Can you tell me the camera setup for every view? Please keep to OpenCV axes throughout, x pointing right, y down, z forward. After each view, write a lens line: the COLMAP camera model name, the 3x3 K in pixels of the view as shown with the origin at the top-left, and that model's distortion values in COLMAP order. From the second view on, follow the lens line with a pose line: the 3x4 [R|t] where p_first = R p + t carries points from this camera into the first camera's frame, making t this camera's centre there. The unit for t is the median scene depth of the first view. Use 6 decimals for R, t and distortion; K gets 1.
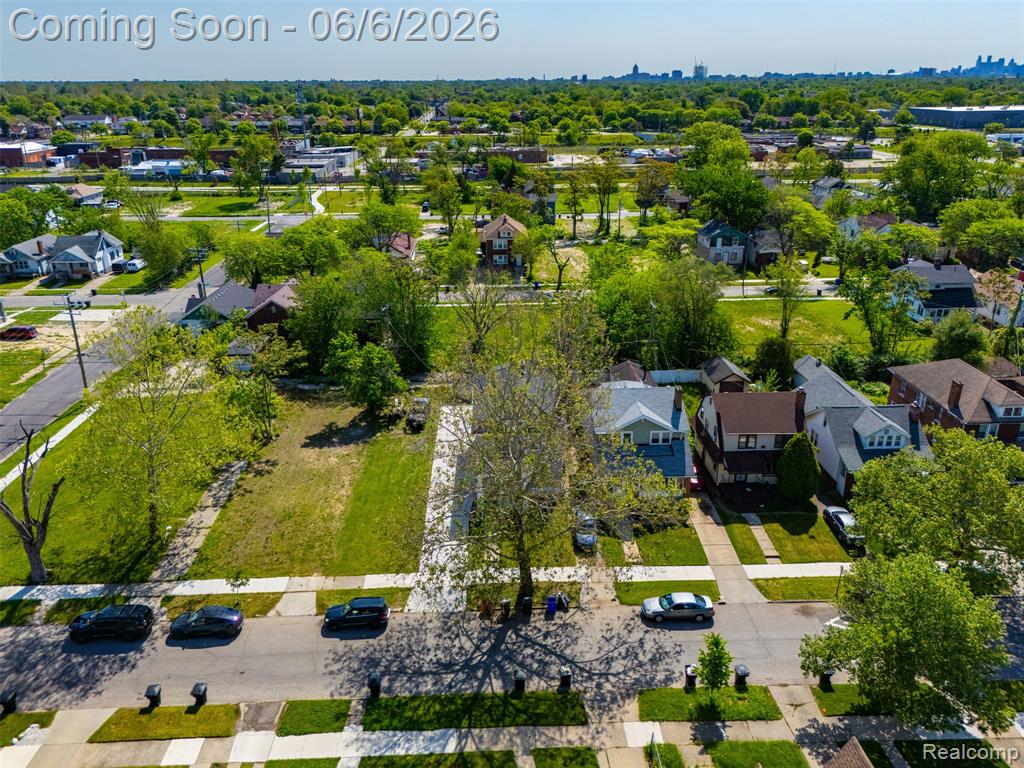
lens RADIAL K [[753.2, 0, 514.5], [0, 753.2, 384.4], [0, 0, 1]] dist [0.064735, -0.059584]
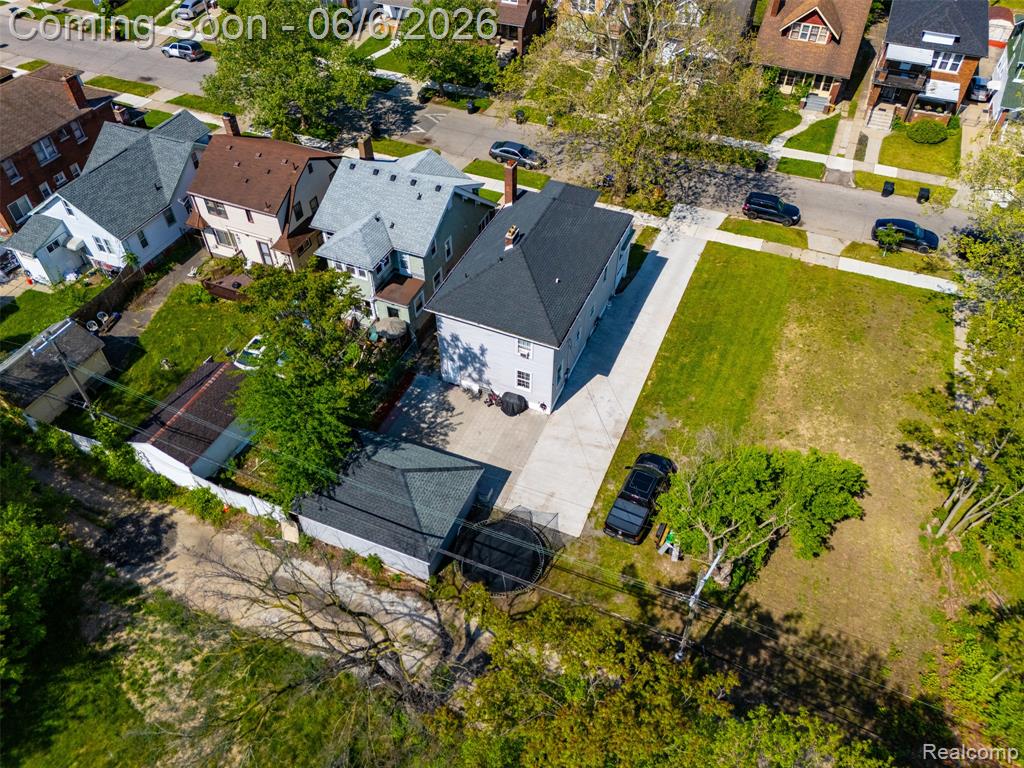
lens RADIAL K [[753.2, 0, 514.5], [0, 753.2, 384.4], [0, 0, 1]] dist [0.064735, -0.059584]
pose [[-0.905280, -0.303107, 0.297648, -0.230792], [0.161028, 0.403527, 0.900686, -0.580929], [-0.393113, 0.863303, -0.316496, 1.450868]]
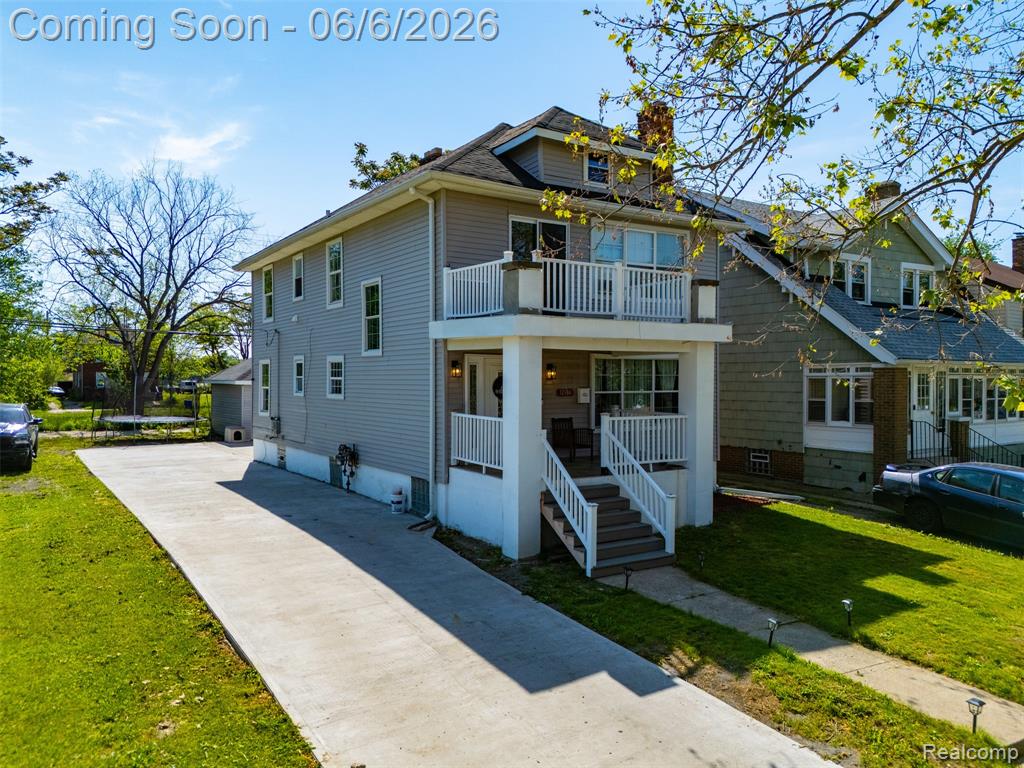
lens RADIAL K [[753.2, 0, 514.5], [0, 753.2, 384.4], [0, 0, 1]] dist [0.064735, -0.059584]
pose [[0.848010, 0.000216, 0.529980, -0.147361], [0.194112, 0.930385, -0.310973, 0.189052], [-0.493152, 0.366584, 0.788934, 0.857051]]
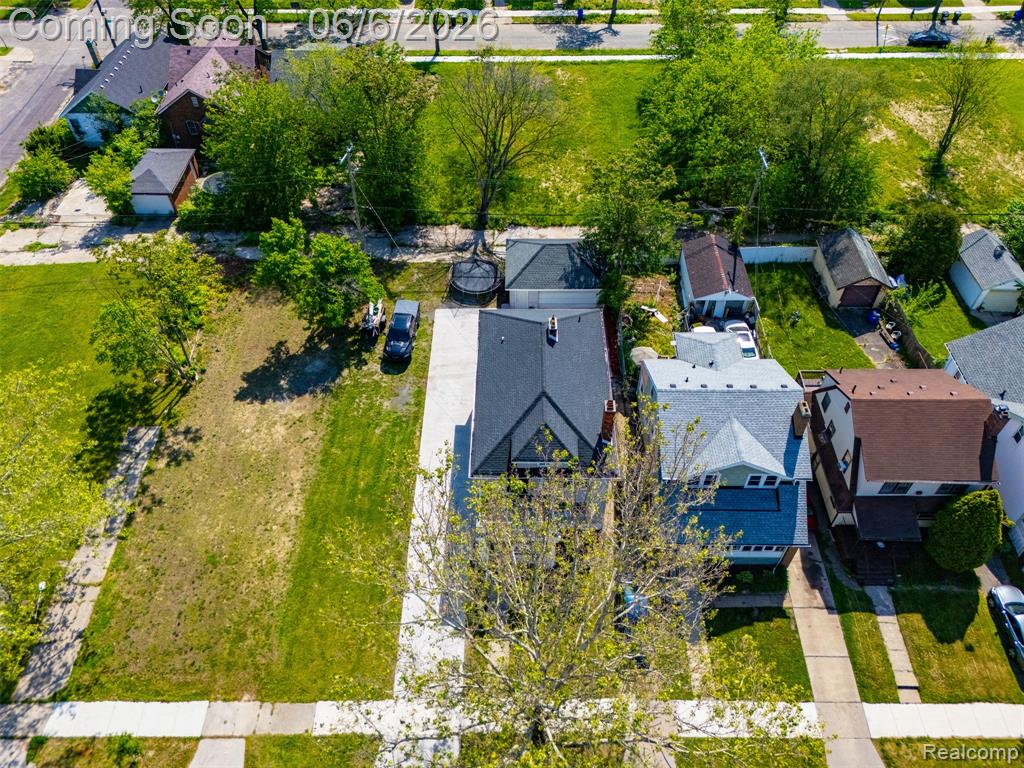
lens RADIAL K [[753.2, 0, 514.5], [0, 753.2, 384.4], [0, 0, 1]] dist [0.064735, -0.059584]
pose [[0.999115, 0.033447, -0.025504, -0.005417], [-0.018753, 0.896979, 0.441675, -0.294712], [0.037649, -0.440806, 0.896813, 0.457301]]
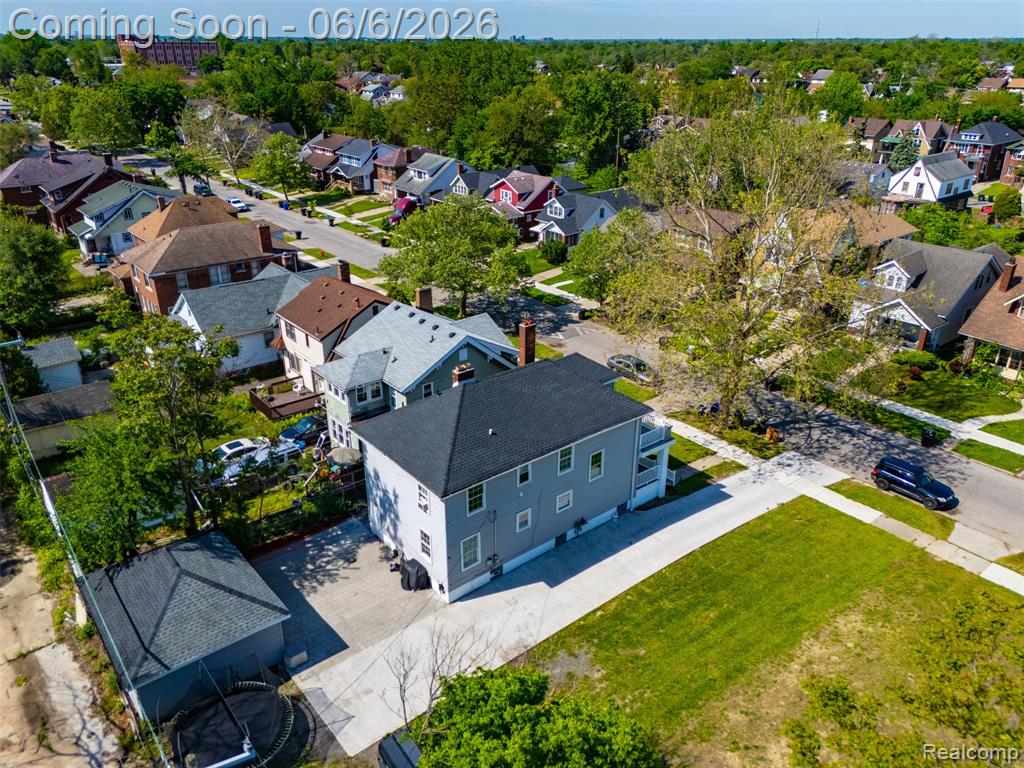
lens RADIAL K [[753.2, 0, 514.5], [0, 753.2, 384.4], [0, 0, 1]] dist [0.064735, -0.059584]
pose [[-0.603366, -0.325243, 0.728125, -0.438190], [0.296886, 0.755805, 0.583624, -0.350112], [-0.740141, 0.568309, -0.359467, 1.308353]]
